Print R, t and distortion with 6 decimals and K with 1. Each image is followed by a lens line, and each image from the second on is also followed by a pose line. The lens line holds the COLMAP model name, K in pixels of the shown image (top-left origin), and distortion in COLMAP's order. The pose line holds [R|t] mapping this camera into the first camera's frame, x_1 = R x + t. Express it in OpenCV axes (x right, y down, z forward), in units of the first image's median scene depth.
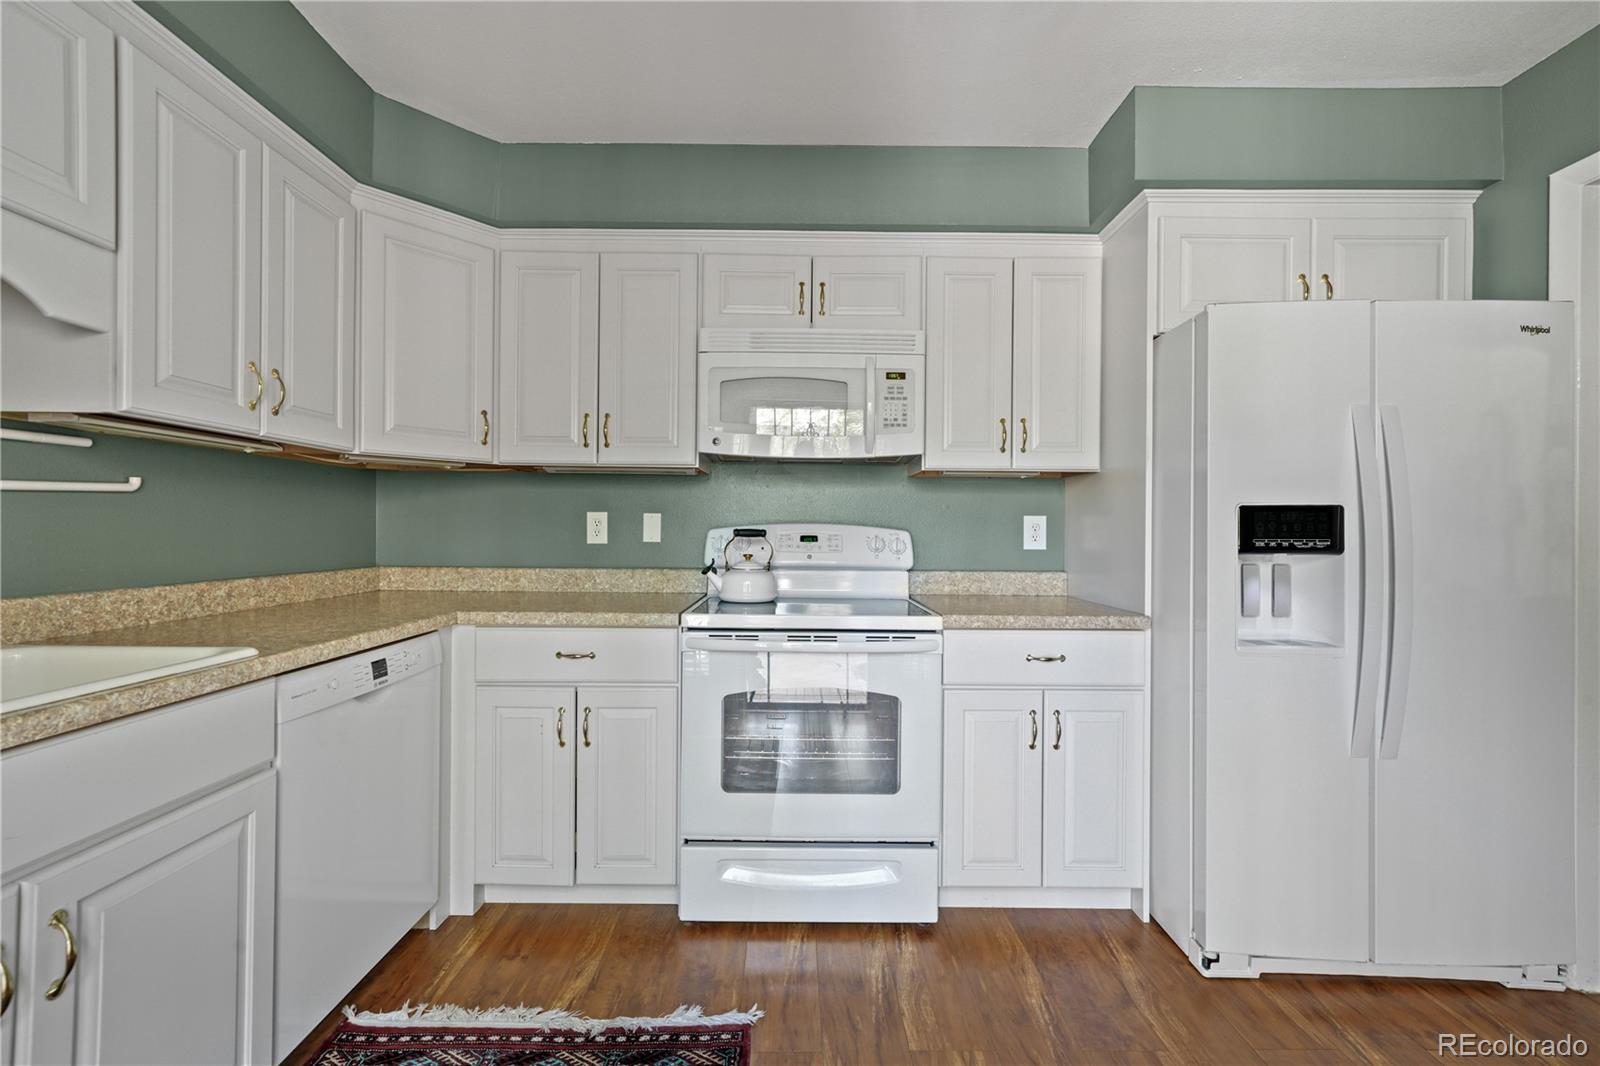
lens RADIAL K [[665.3, 0, 797.5], [0, 665.3, 528.5], [0, 0, 1]] dist [0.000627, 0.000161]
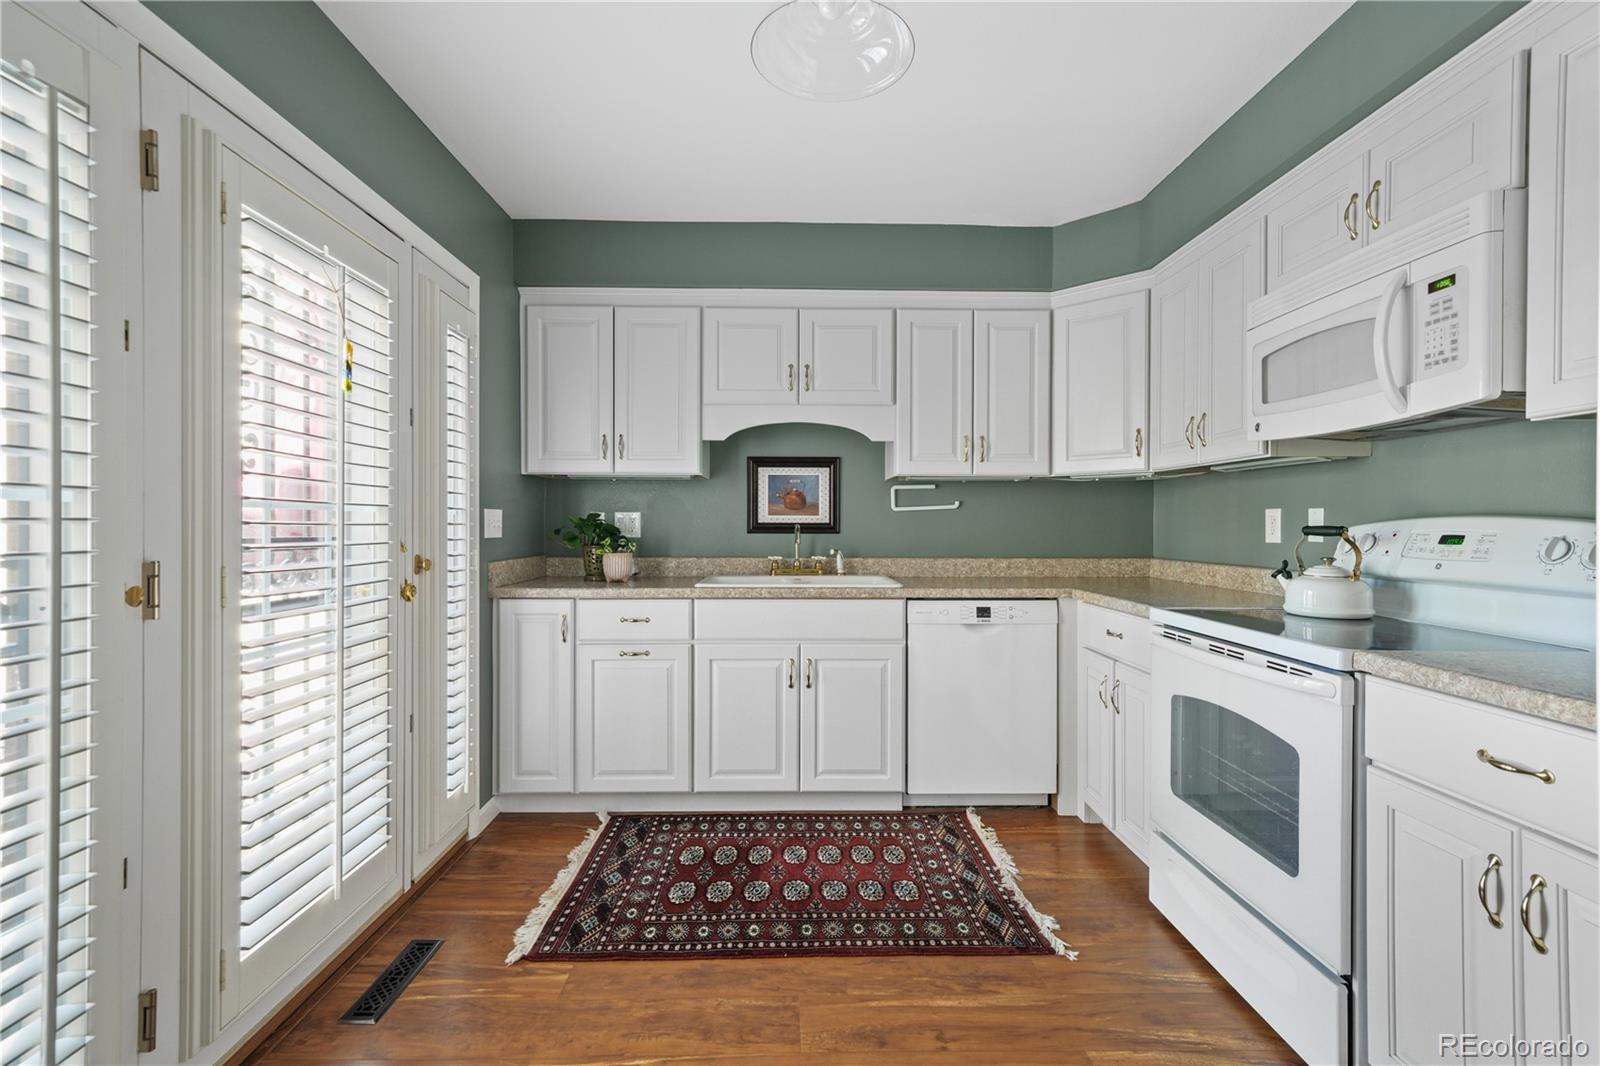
lens RADIAL K [[728.0, 0, 794.8], [0, 728.0, 527.5], [0, 0, 1]] dist [0.006922, 0.002065]
pose [[0.009070, -0.004495, -0.999949, 0.855362], [0.000831, 0.999990, -0.004488, 0.006658], [0.999959, -0.000790, 0.009074, 0.379276]]
